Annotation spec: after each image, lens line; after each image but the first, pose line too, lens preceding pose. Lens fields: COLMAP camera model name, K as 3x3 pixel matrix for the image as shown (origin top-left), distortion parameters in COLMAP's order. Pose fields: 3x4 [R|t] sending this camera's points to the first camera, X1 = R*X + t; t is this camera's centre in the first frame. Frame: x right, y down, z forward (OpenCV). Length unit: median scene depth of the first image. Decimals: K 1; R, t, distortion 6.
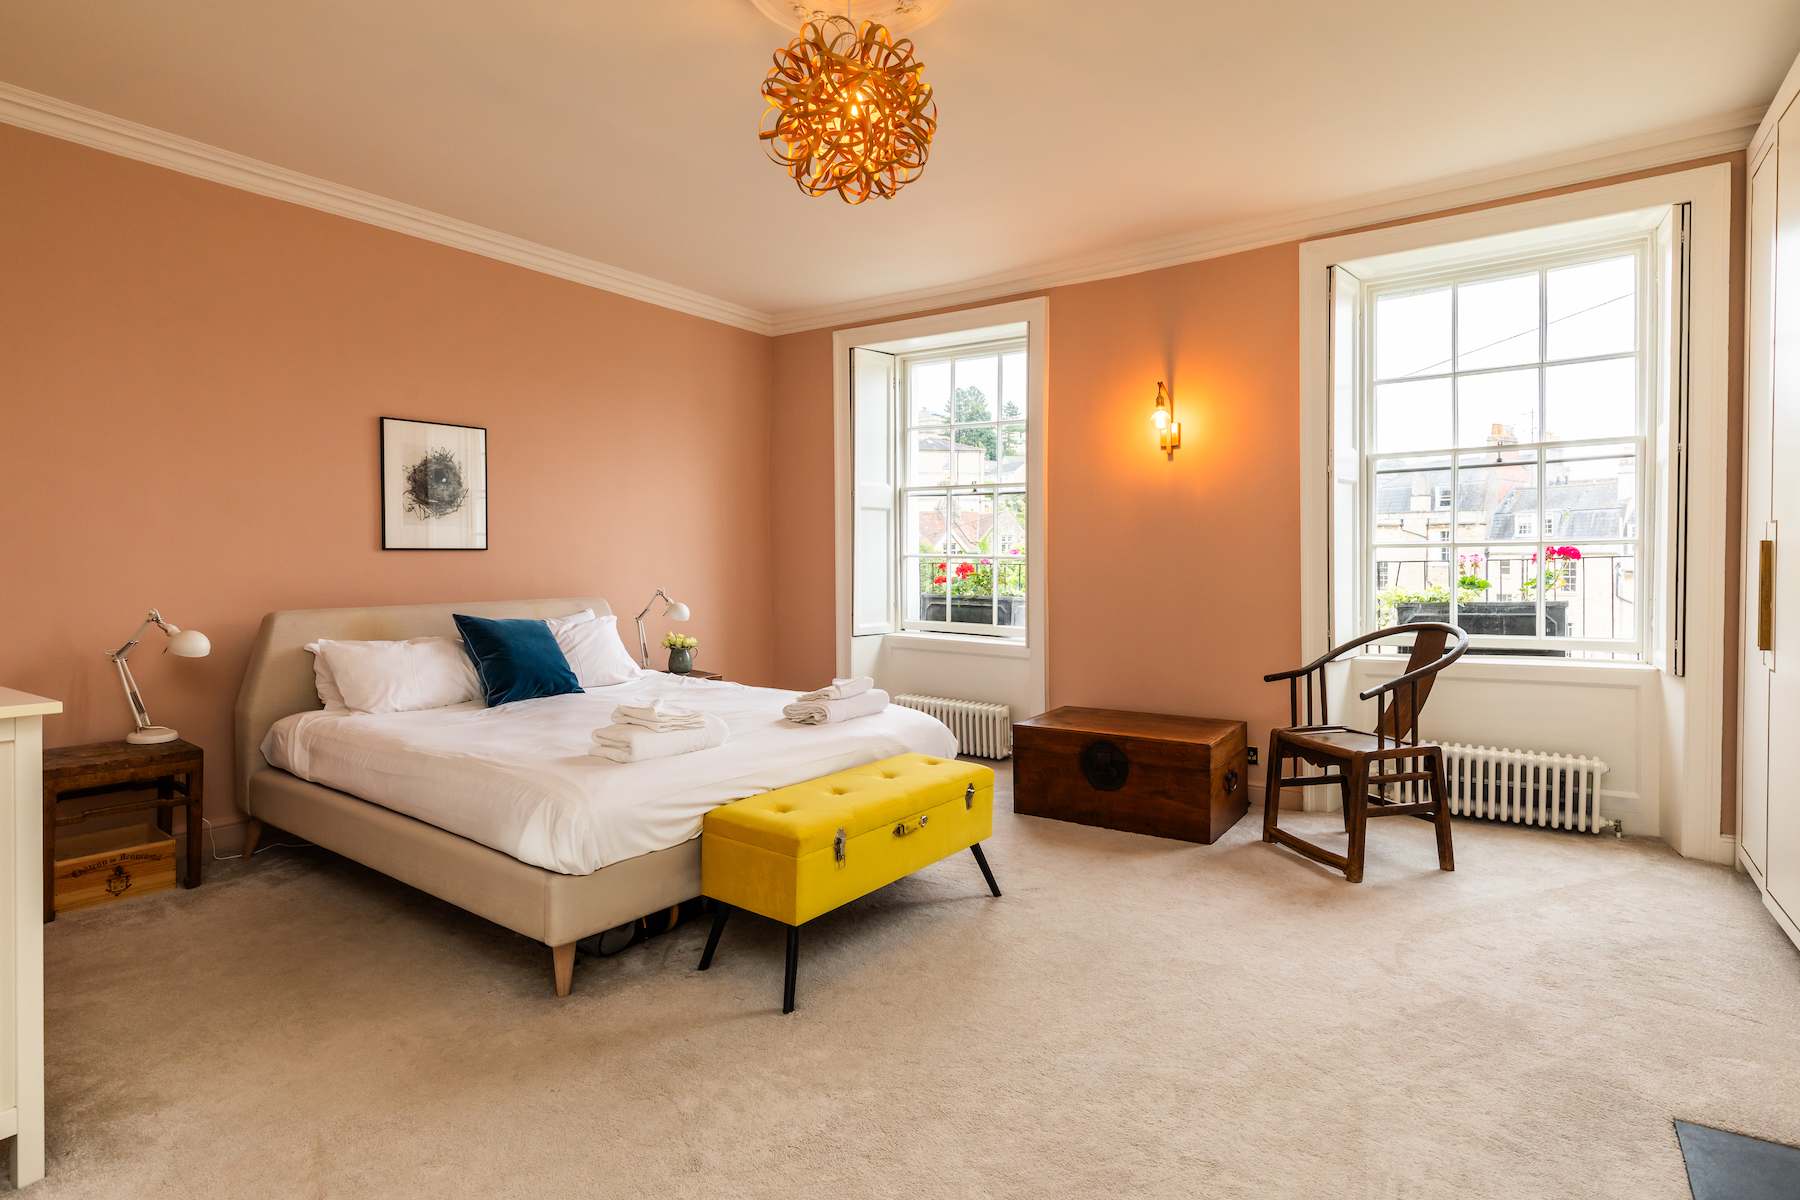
lens RADIAL K [[970.4, 0, 898.1], [0, 970.4, 583.8], [0, 0, 1]] dist [-0.001198, 0.000577]
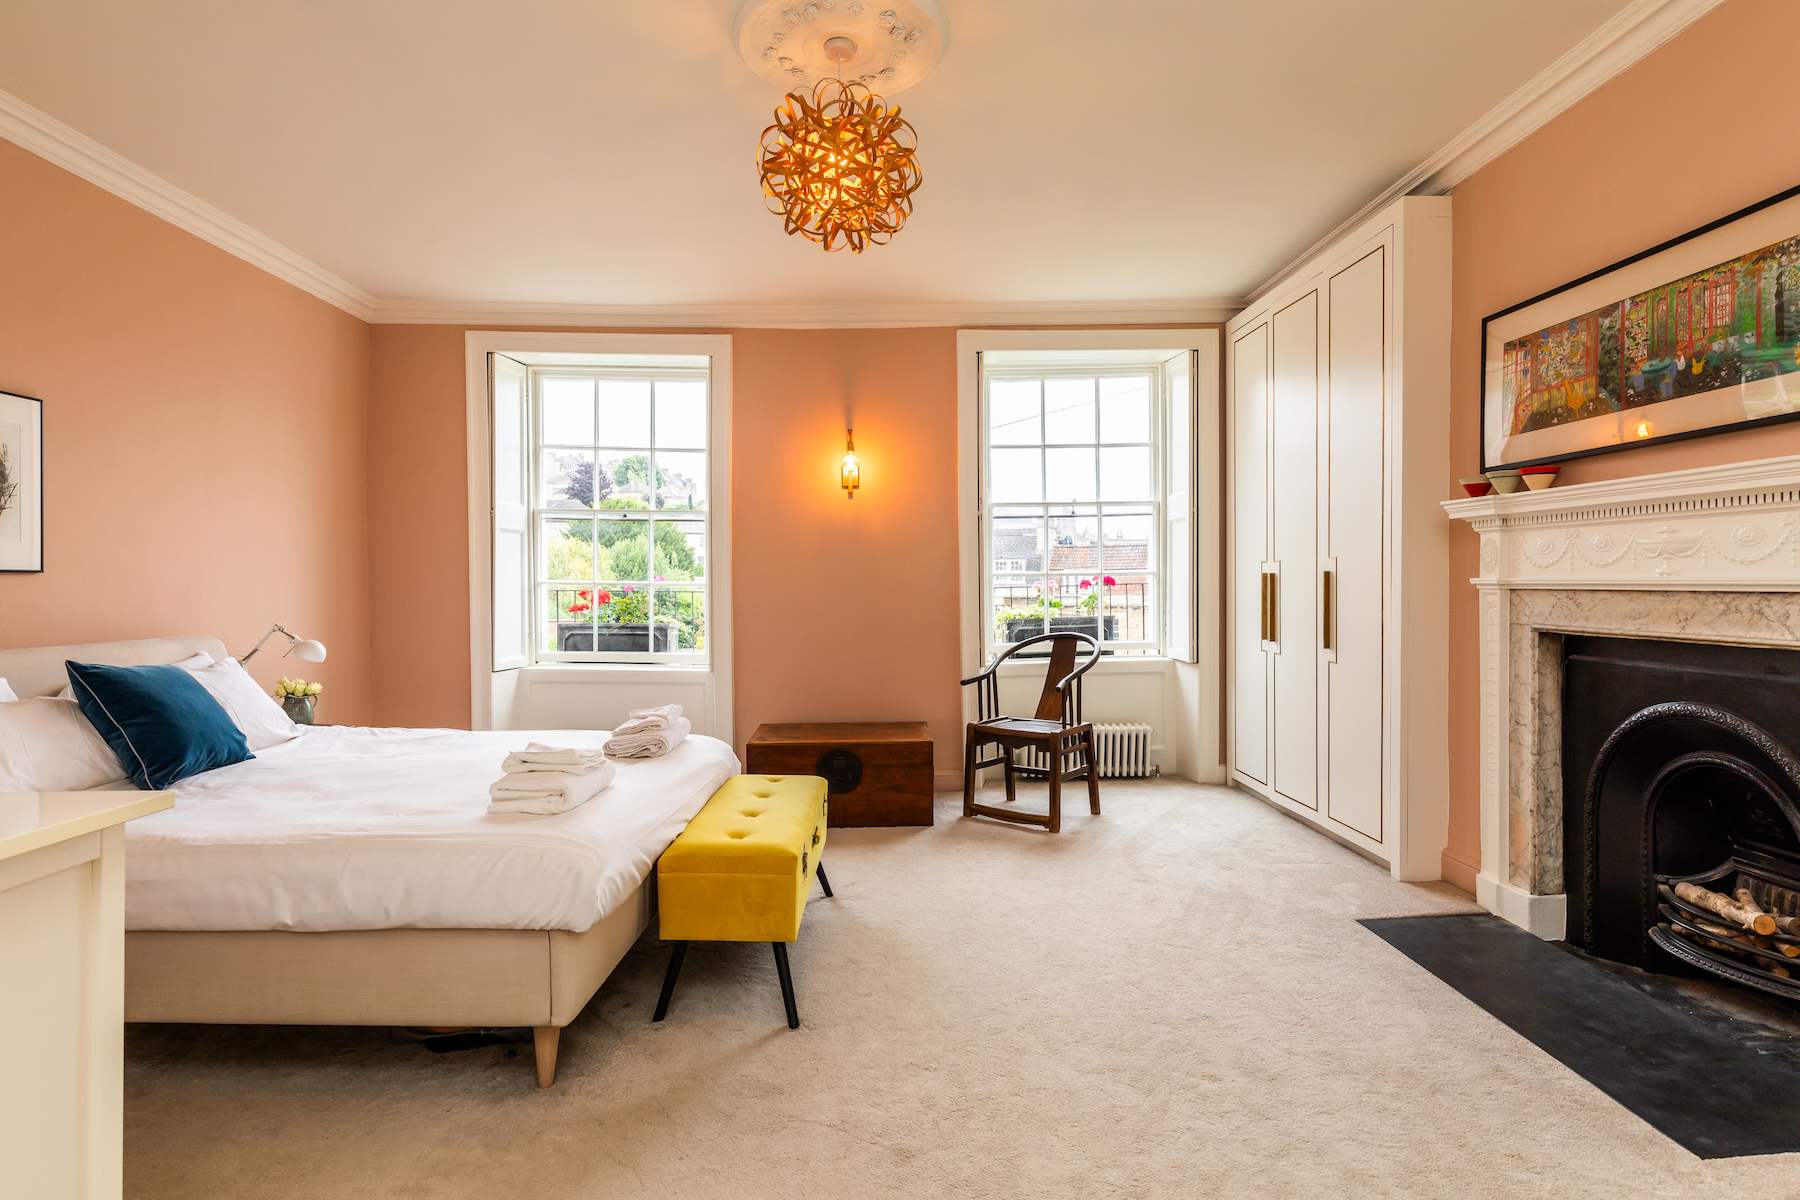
lens RADIAL K [[976.7, 0, 900.0], [0, 976.7, 600.0], [0, 0, 1]] dist [-0.000126, 0.000030]
pose [[0.791263, -0.009228, 0.611407, -0.419293], [0.016631, 0.999841, -0.006433, -0.000497], [-0.611250, 0.015259, 0.791290, 0.070198]]
